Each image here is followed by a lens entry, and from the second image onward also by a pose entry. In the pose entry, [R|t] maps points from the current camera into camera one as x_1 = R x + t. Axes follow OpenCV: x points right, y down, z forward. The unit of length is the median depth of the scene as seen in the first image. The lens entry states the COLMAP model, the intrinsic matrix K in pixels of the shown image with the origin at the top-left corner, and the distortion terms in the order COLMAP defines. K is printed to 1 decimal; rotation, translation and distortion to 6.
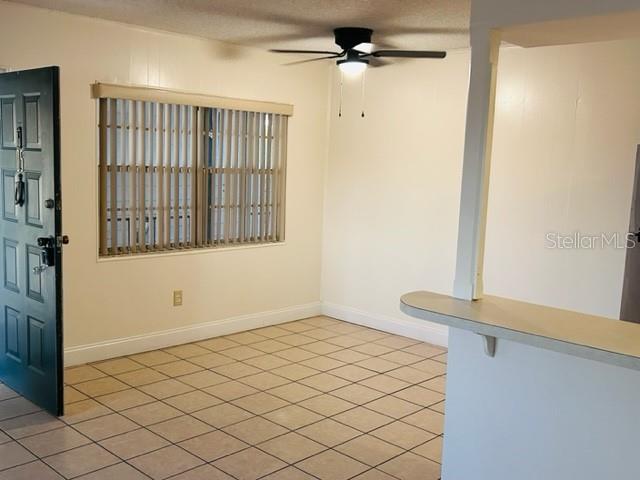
lens RADIAL K [[680.3, 0, 320.7], [0, 680.3, 242.5], [0, 0, 1]] dist [0.189162, 0.000000]
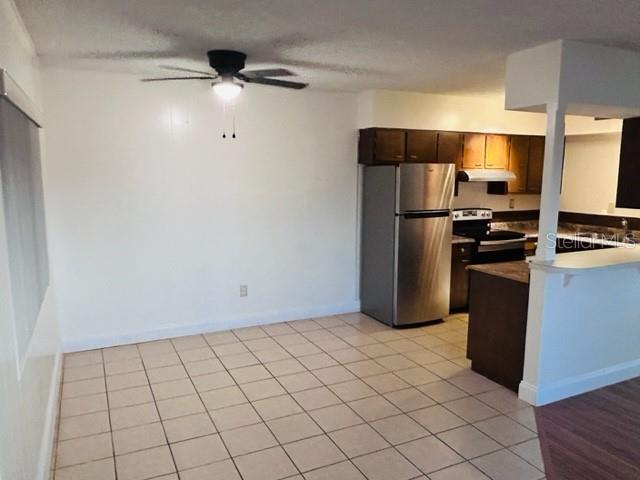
lens RADIAL K [[477.4, 0, 320.4], [0, 477.4, 233.5], [0, 0, 1]] dist [-0.032339, -0.005105]
pose [[0.321077, -0.152505, 0.934693, -0.604680], [0.126179, 0.985039, 0.117375, -0.107623], [-0.938610, 0.080252, 0.335517, 0.633894]]
